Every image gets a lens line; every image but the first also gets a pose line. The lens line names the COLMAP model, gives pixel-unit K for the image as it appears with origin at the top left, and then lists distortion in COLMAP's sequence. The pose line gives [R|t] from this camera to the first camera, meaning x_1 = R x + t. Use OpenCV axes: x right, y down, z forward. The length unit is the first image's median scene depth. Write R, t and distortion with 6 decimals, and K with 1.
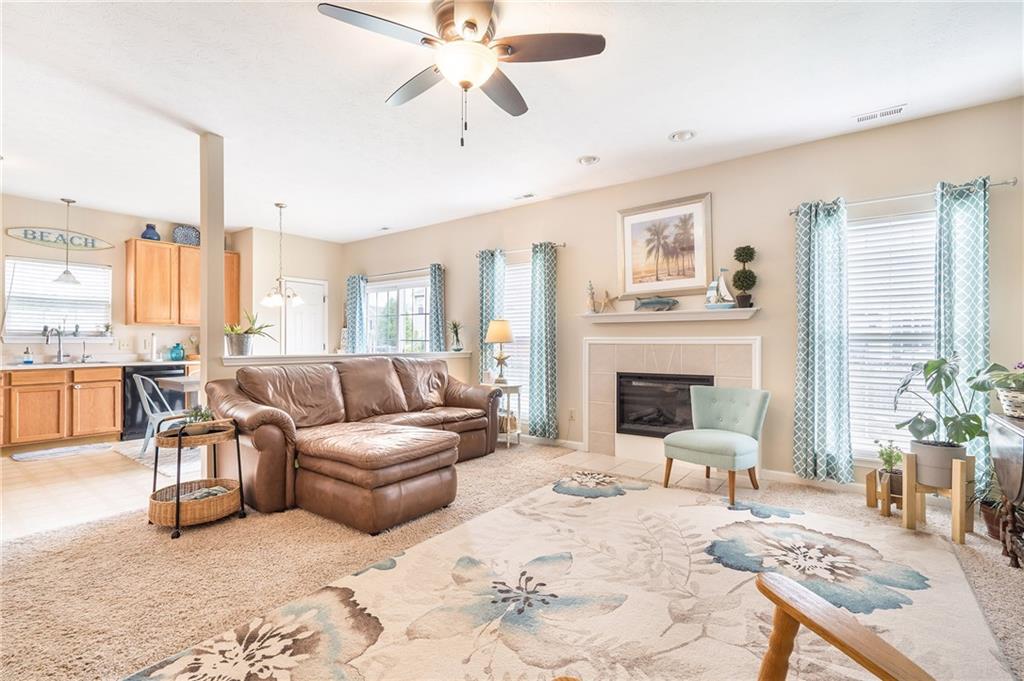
lens RADIAL K [[466.0, 0, 510.9], [0, 466.0, 341.7], [0, 0, 1]] dist [-0.002013, 0.001944]
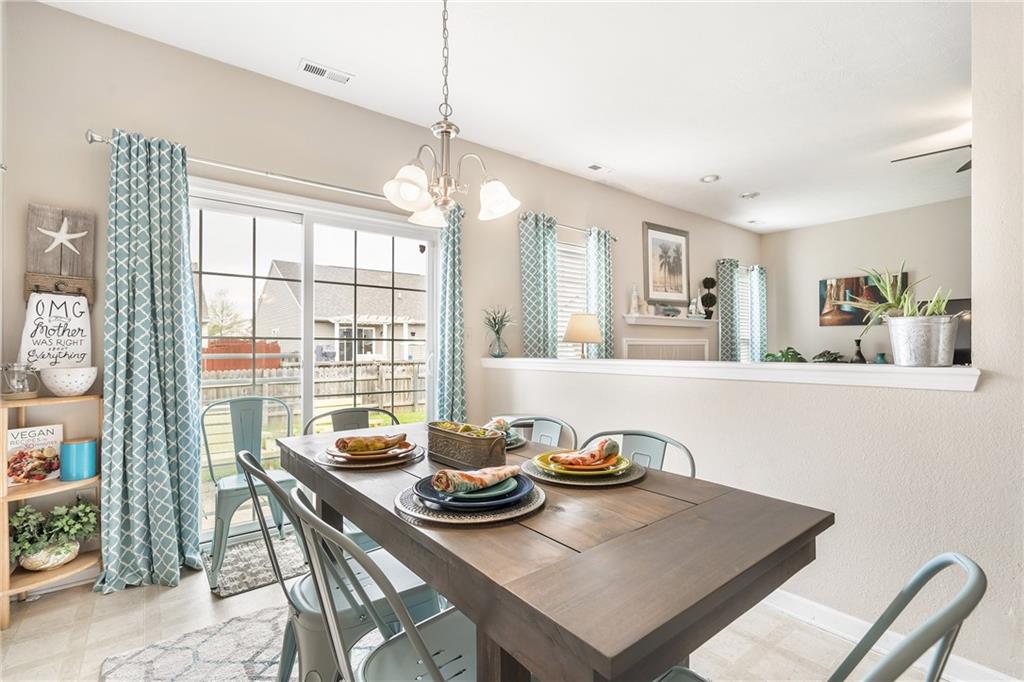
lens RADIAL K [[466.0, 0, 507.1], [0, 466.0, 351.4], [0, 0, 1]] dist [-0.002013, 0.001944]
pose [[0.253022, -0.016050, 0.967327, -0.940921], [0.001910, 0.999869, 0.016090, 0.003064], [-0.967459, -0.002223, 0.253020, 1.075757]]
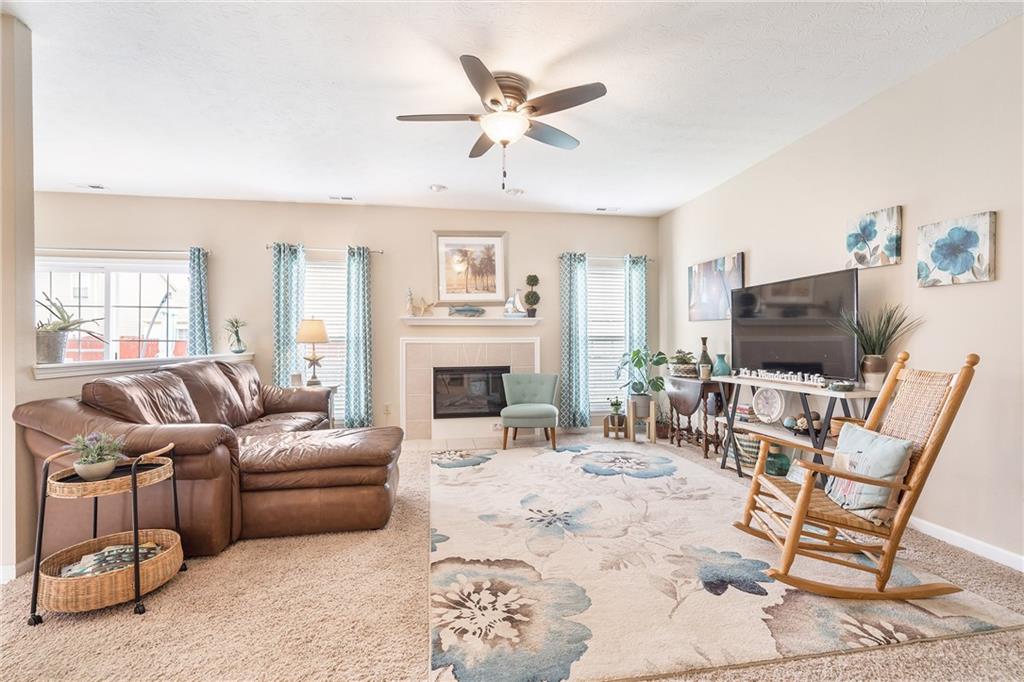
lens RADIAL K [[466.0, 0, 512.6], [0, 466.0, 338.2], [0, 0, 1]] dist [-0.002013, 0.001944]
pose [[0.686974, 0.002195, 0.726679, -0.507383], [0.003514, 0.999974, -0.006342, 0.000044], [-0.726674, 0.006910, 0.686948, 0.047908]]
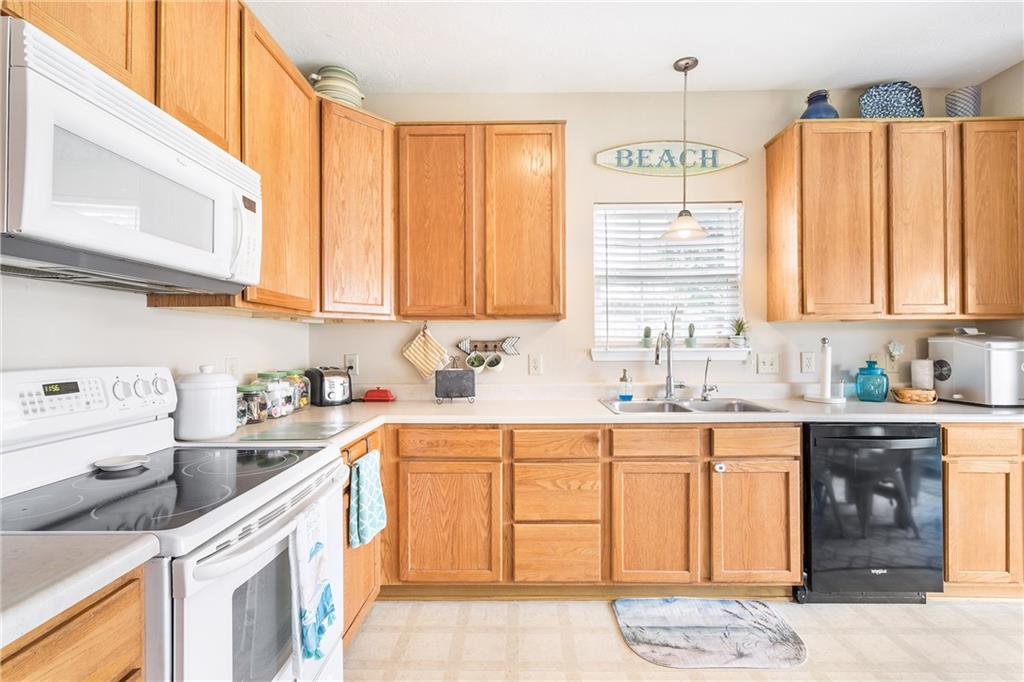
lens RADIAL K [[466.0, 0, 518.3], [0, 466.0, 341.1], [0, 0, 1]] dist [-0.002013, 0.001944]
pose [[0.599992, -0.013250, -0.799896, -0.797602], [0.005454, 0.999907, -0.012472, -0.015795], [0.799987, 0.003120, 0.600009, 0.682157]]
